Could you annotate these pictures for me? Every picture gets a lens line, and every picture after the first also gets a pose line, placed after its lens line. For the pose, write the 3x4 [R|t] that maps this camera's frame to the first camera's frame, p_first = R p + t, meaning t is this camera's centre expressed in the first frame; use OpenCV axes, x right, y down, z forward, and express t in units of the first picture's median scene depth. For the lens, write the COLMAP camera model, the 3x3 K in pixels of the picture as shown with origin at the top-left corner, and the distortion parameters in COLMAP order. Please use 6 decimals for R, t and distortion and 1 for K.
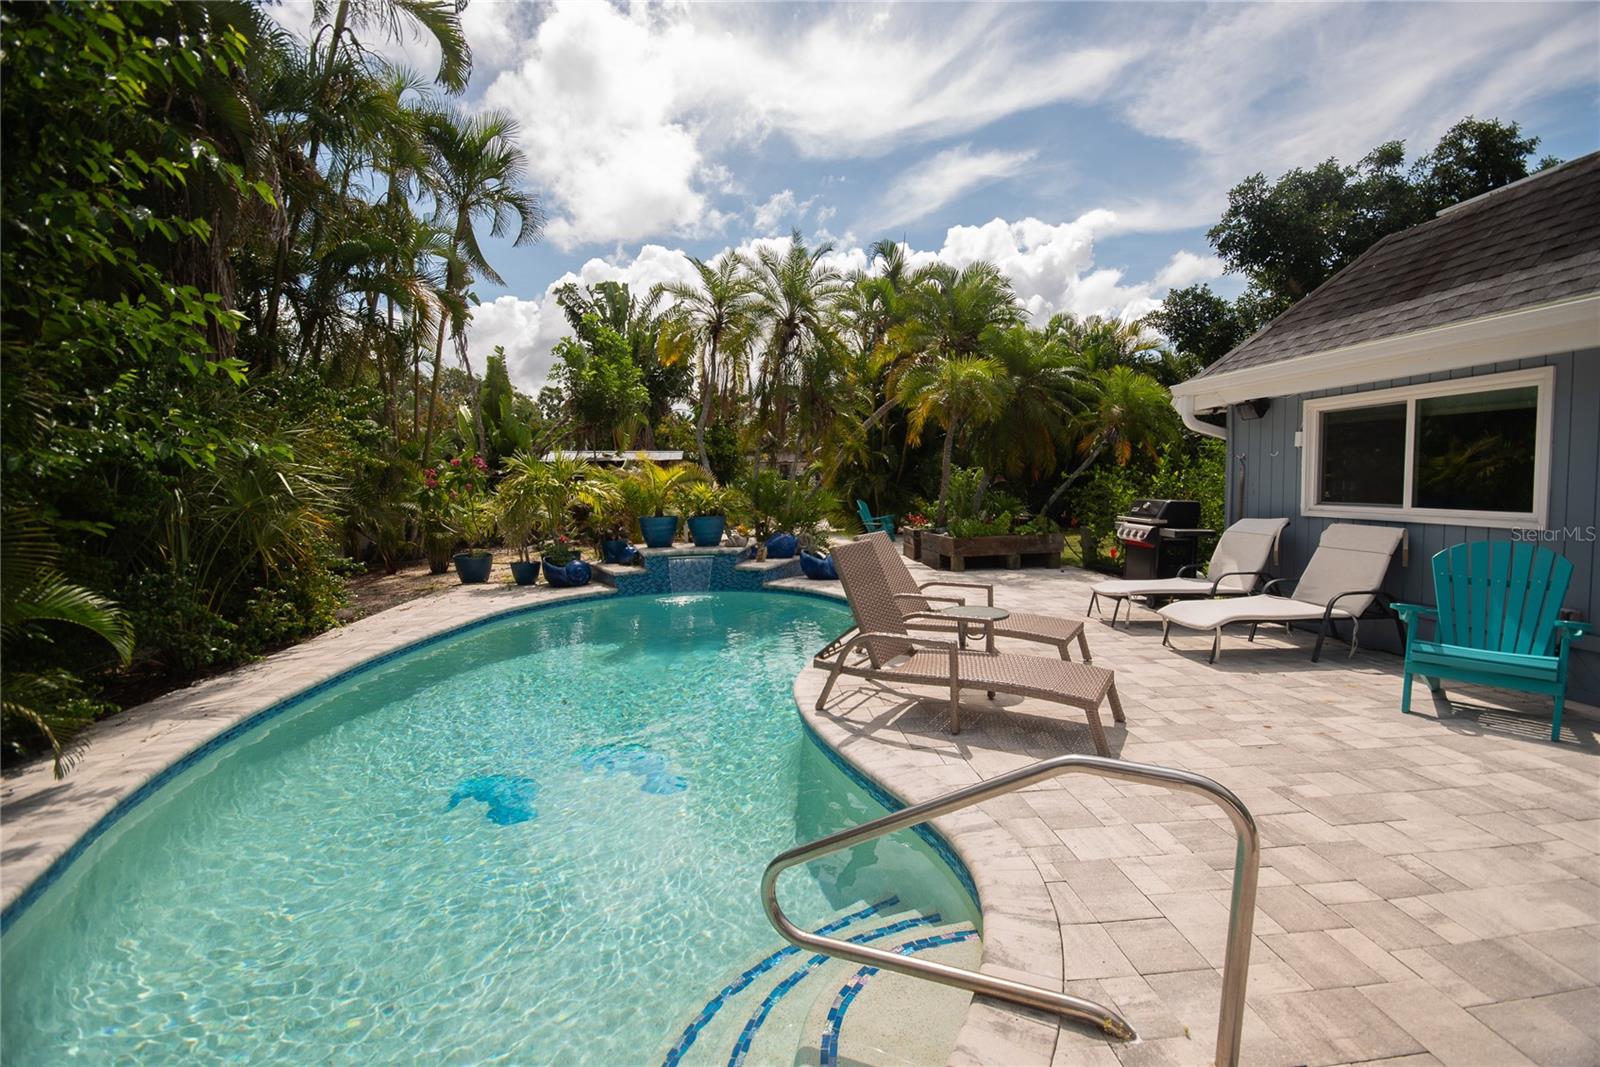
lens RADIAL K [[689.1, 0, 799.5], [0, 689.1, 495.5], [0, 0, 1]] dist [0.002679, -0.000674]
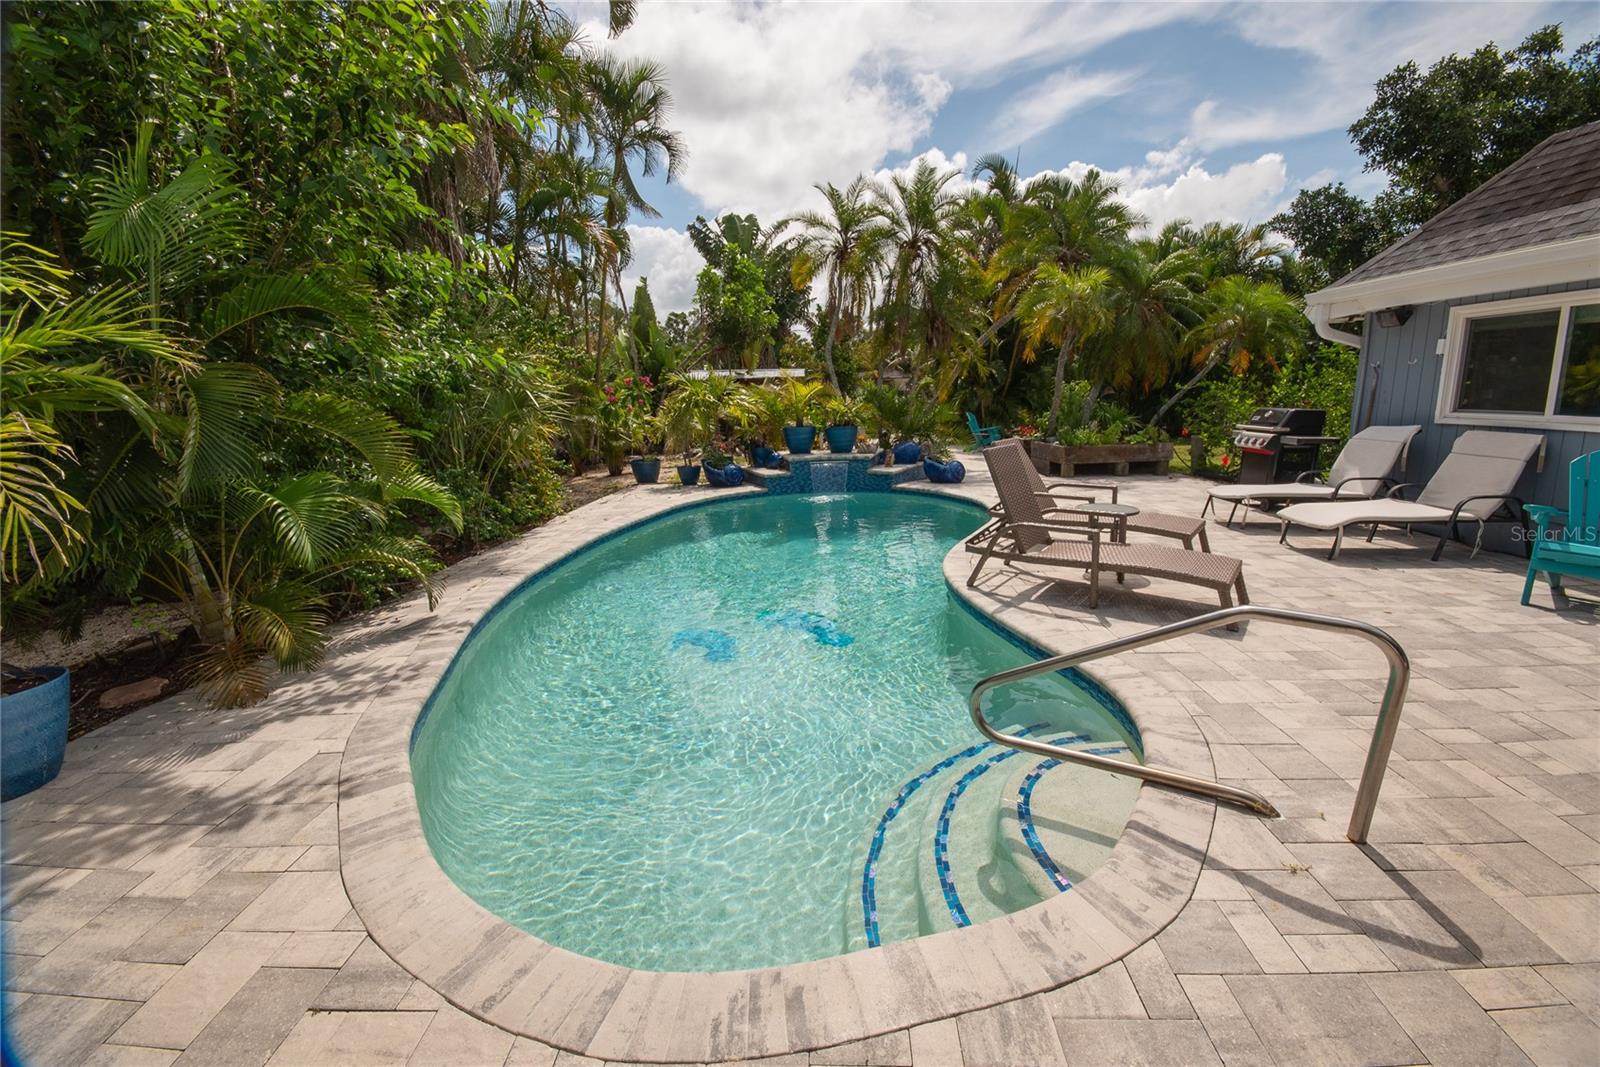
lens RADIAL K [[638.1, 0, 792.9], [0, 638.1, 496.6], [0, 0, 1]] dist [0.009789, -0.012558]
pose [[0.990132, 0.011552, -0.139659, -0.082091], [0.007084, 0.991196, 0.132210, 0.006105], [0.139957, -0.131895, 0.981334, -0.072639]]
